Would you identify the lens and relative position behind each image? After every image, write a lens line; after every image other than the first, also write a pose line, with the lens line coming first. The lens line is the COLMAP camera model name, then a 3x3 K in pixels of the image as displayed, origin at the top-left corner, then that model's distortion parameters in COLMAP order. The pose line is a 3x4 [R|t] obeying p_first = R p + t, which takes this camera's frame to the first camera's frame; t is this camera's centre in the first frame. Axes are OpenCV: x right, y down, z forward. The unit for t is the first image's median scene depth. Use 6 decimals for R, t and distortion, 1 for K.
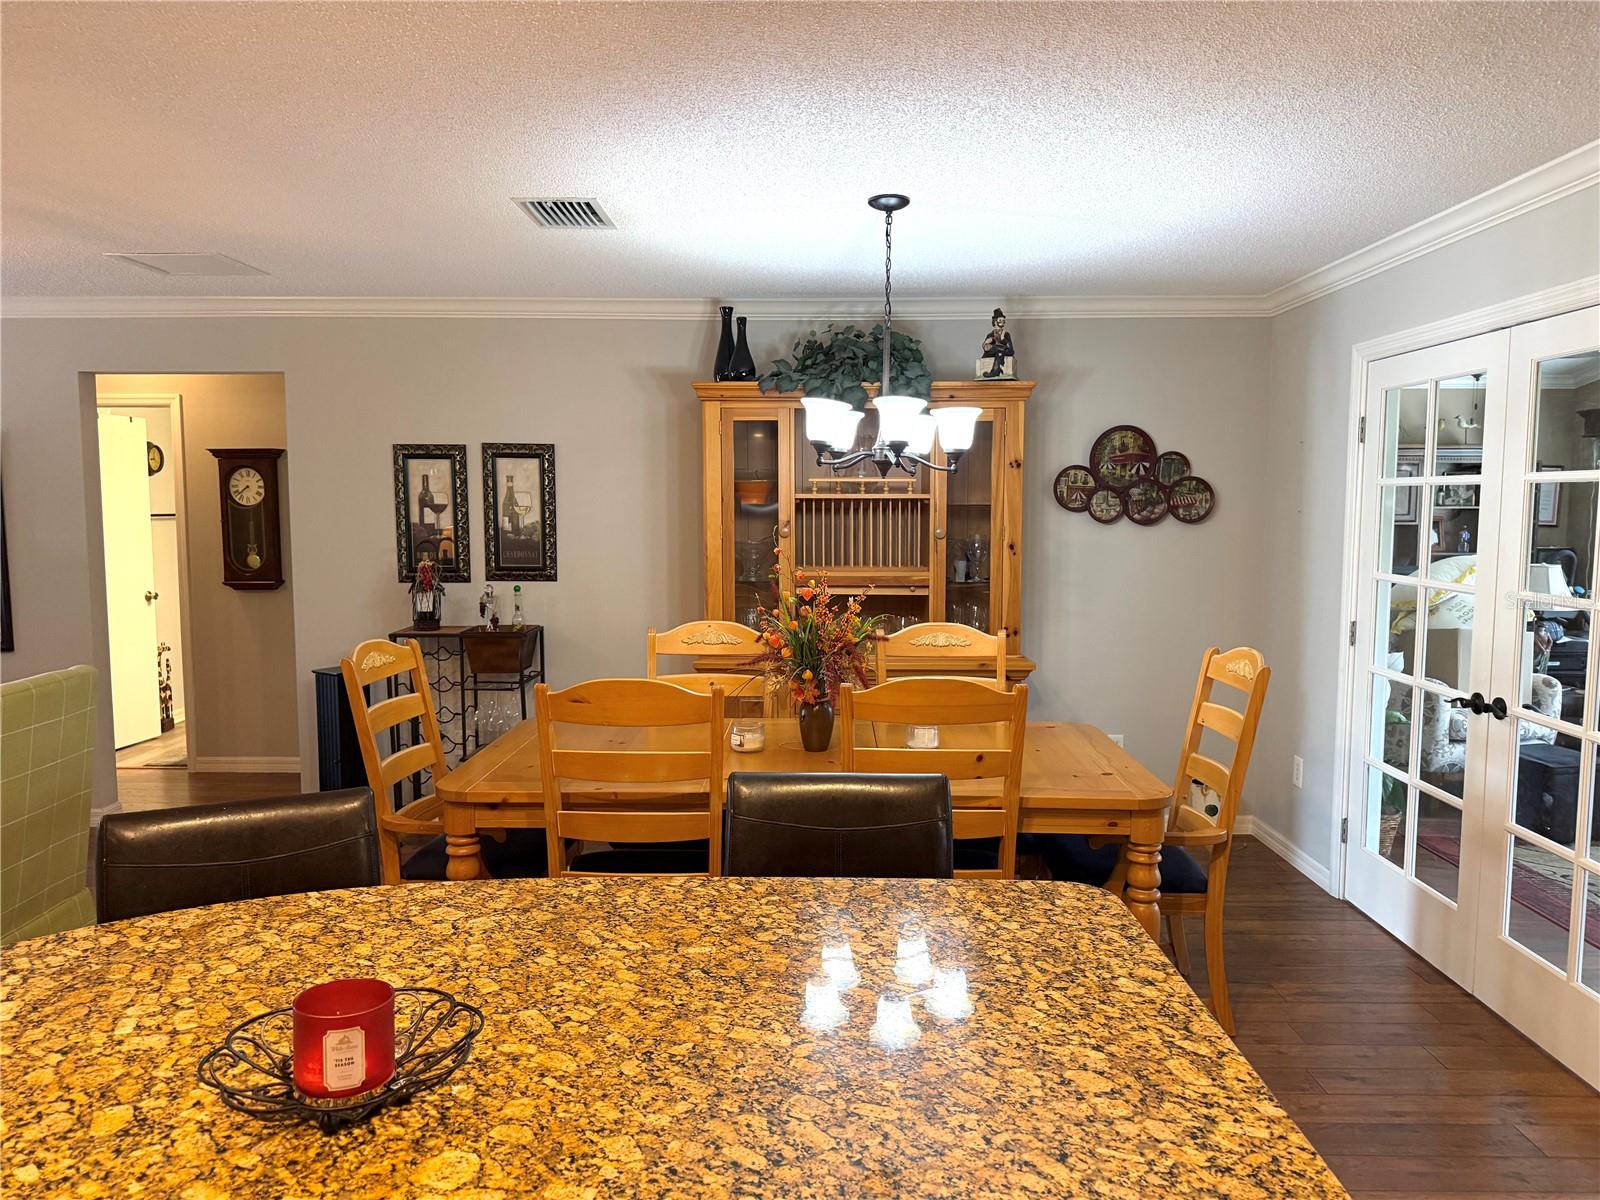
lens RADIAL K [[1128.9, 0, 797.4], [0, 1128.9, 572.5], [0, 0, 1]] dist [0.031411, -0.024686]
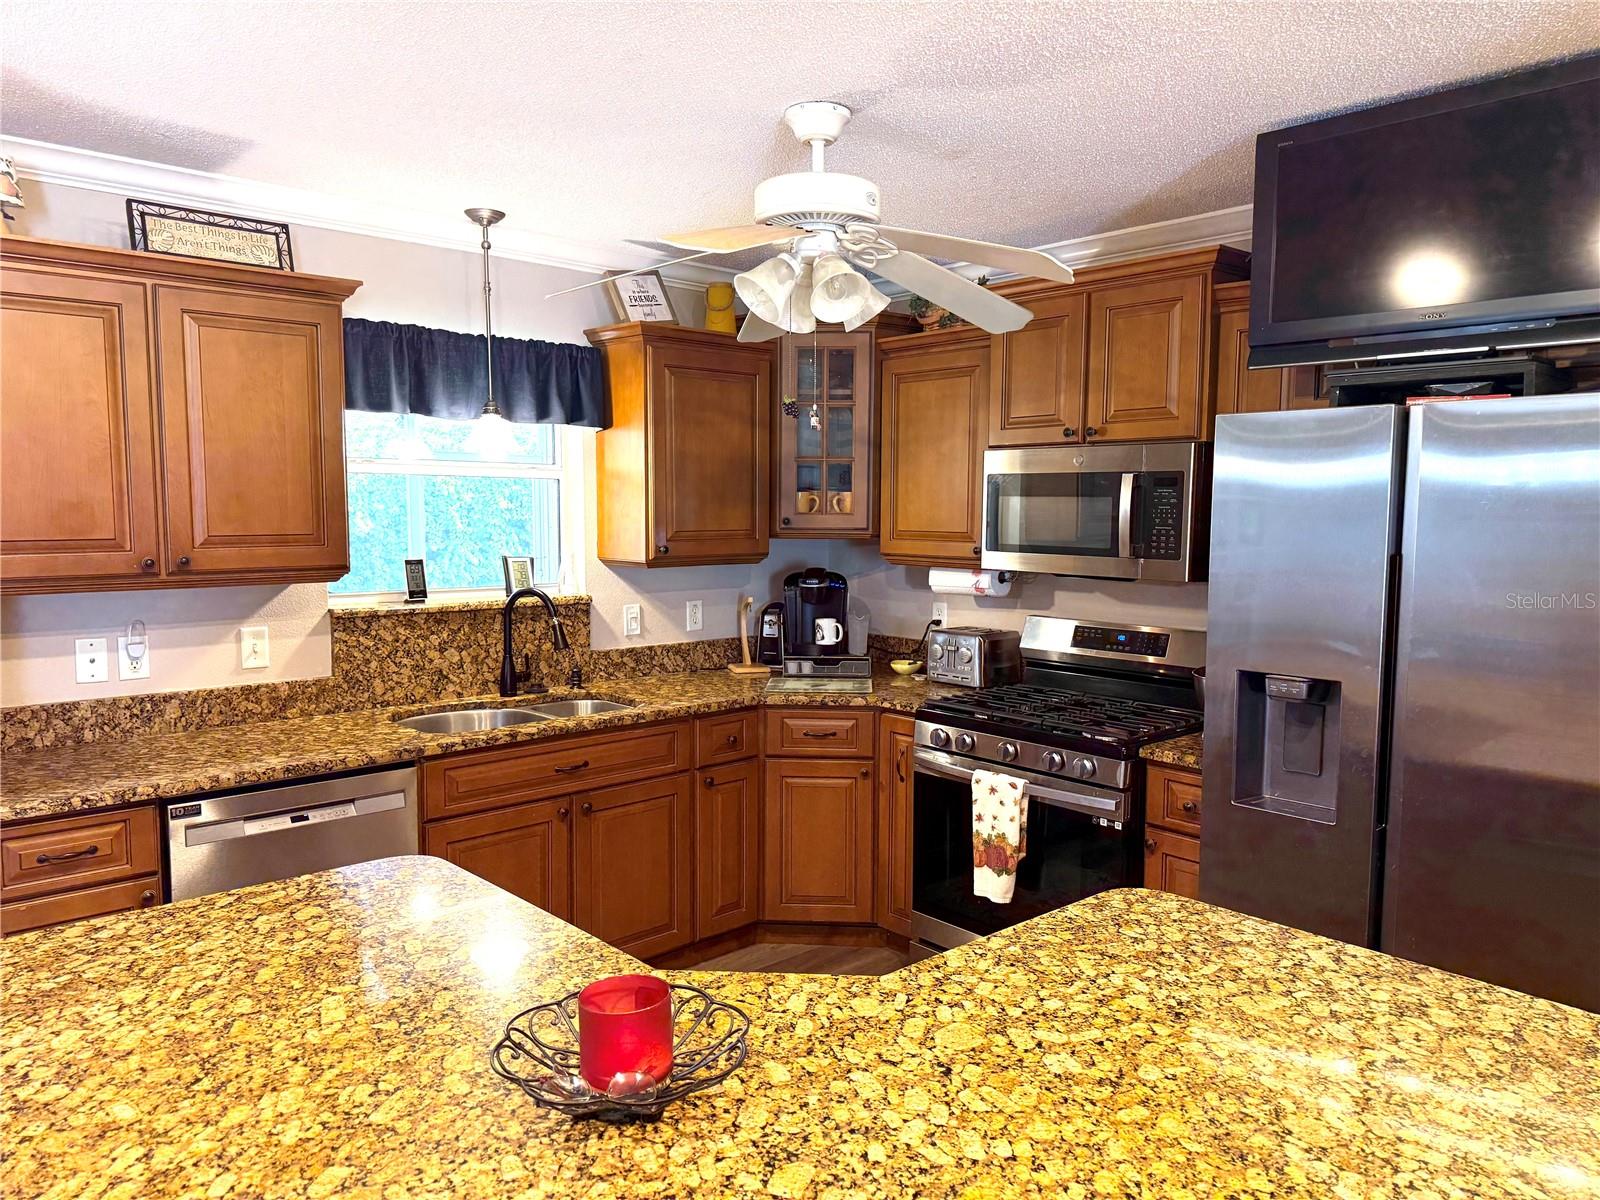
lens RADIAL K [[1119.3, 0, 797.7], [0, 1119.3, 608.0], [0, 0, 1]] dist [0.067452, -0.089182]
pose [[-0.682143, -0.071824, 0.727683, -0.507441], [0.043350, 0.989441, 0.138298, -0.042779], [-0.729933, 0.125884, -0.671827, 0.636498]]
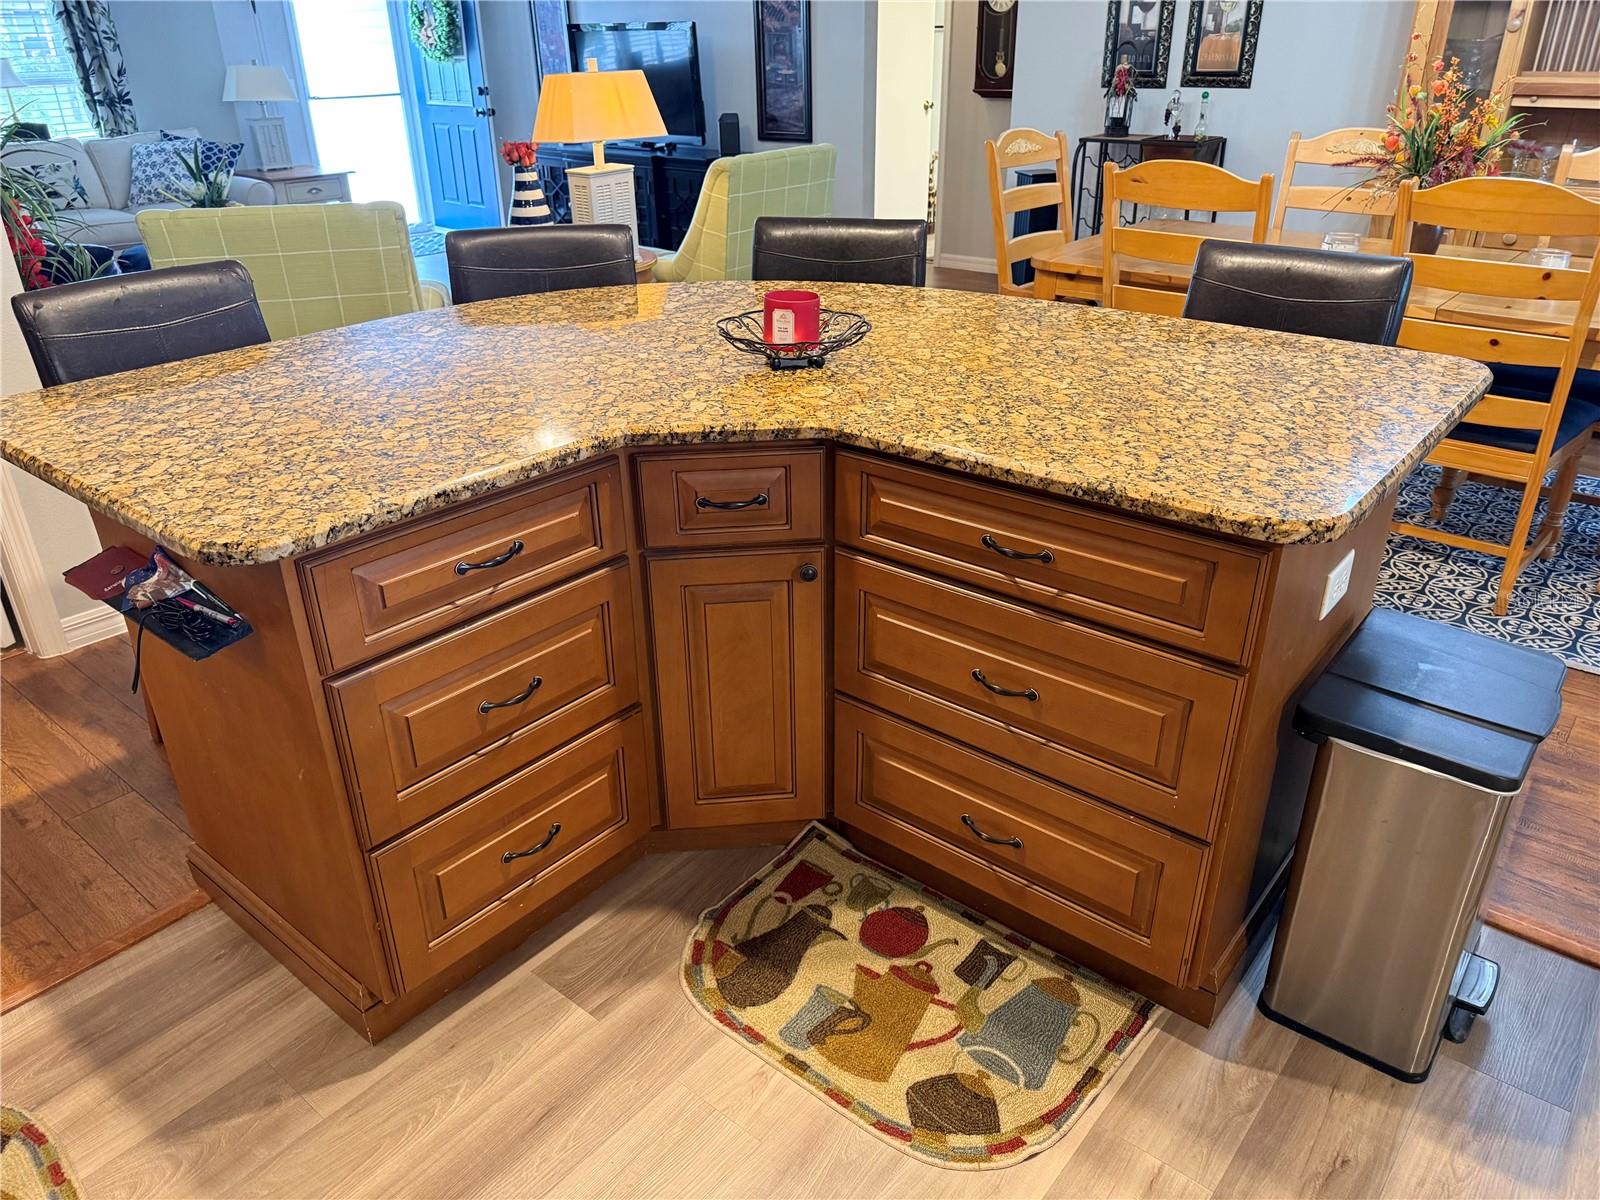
lens RADIAL K [[1124.3, 0, 810.2], [0, 1124.3, 601.7], [0, 0, 1]] dist [0.097115, -0.140692]
pose [[0.784824, 0.268218, -0.558669, 0.277589], [-0.027323, 0.915586, 0.401192, 0.049518], [0.619117, -0.299600, 0.725902, -0.130644]]
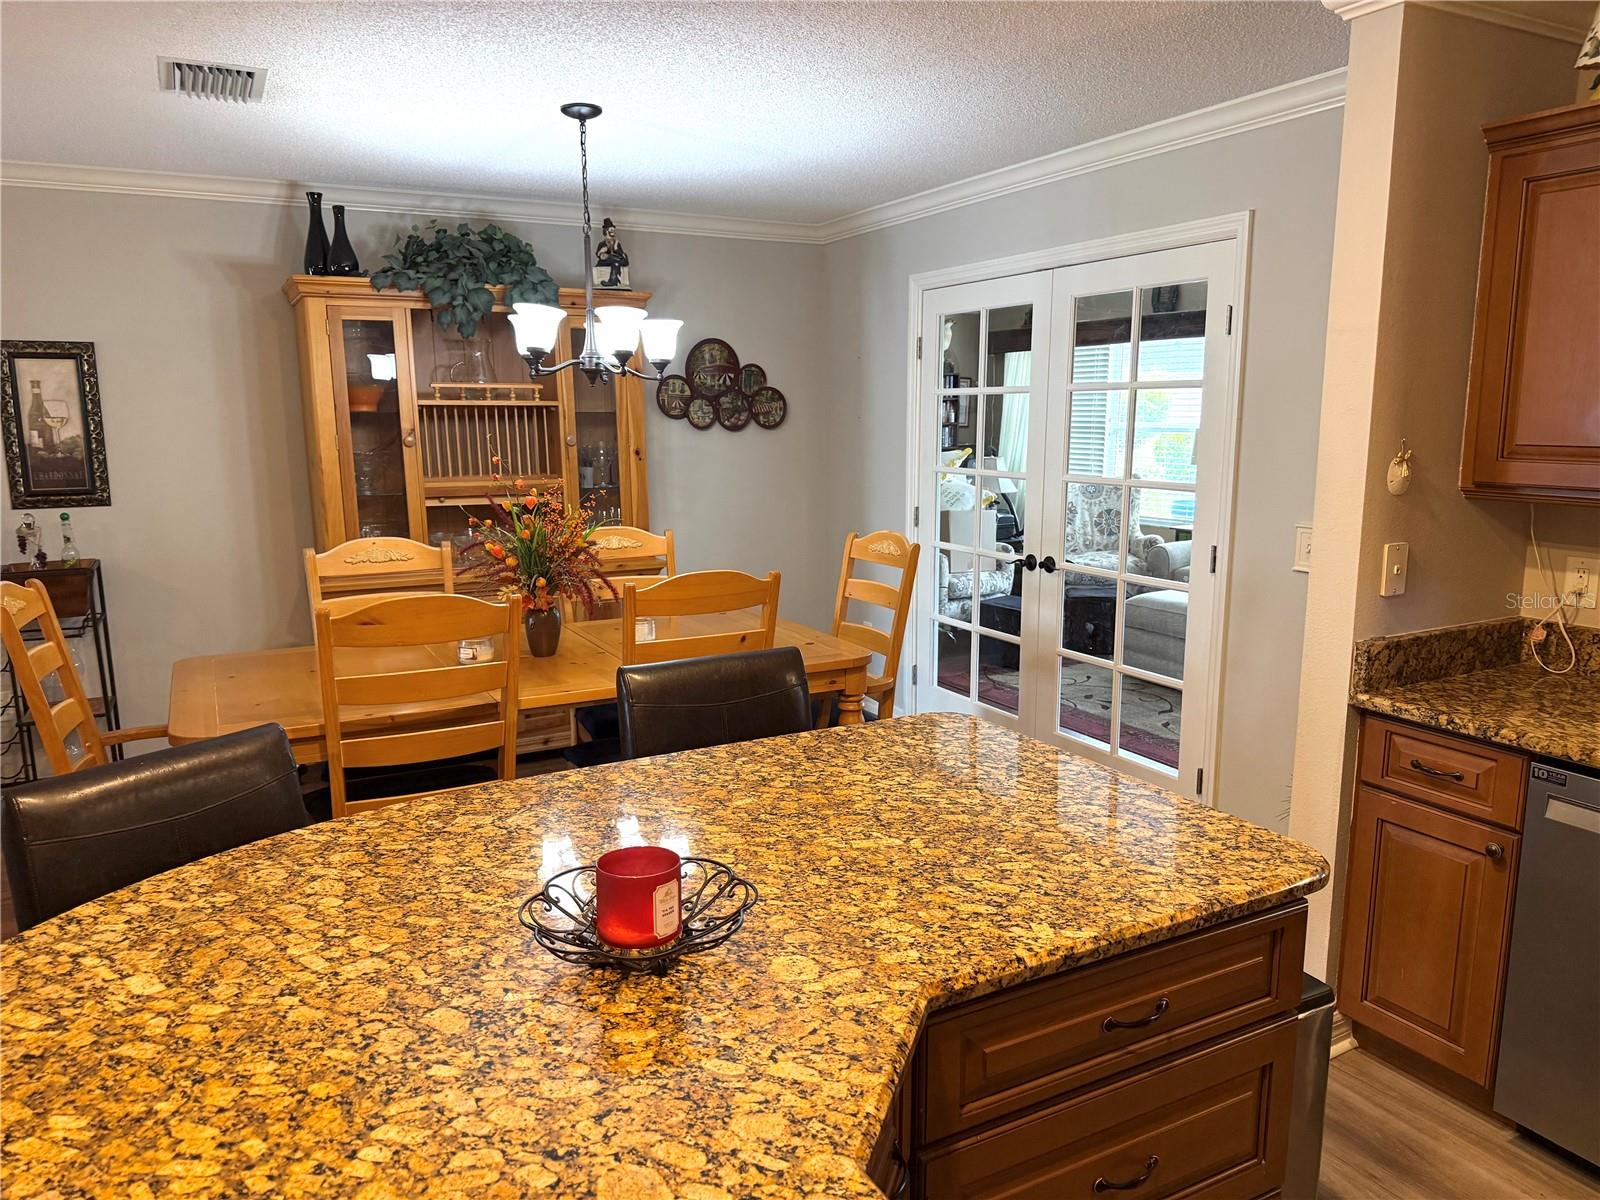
lens RADIAL K [[1119.3, 0, 797.7], [0, 1119.3, 608.0], [0, 0, 1]] dist [0.067452, -0.089182]
pose [[0.872062, -0.091455, 0.480774, -0.320840], [0.037022, 0.991897, 0.121530, -0.000958], [-0.487993, -0.088182, 0.868382, -0.004405]]
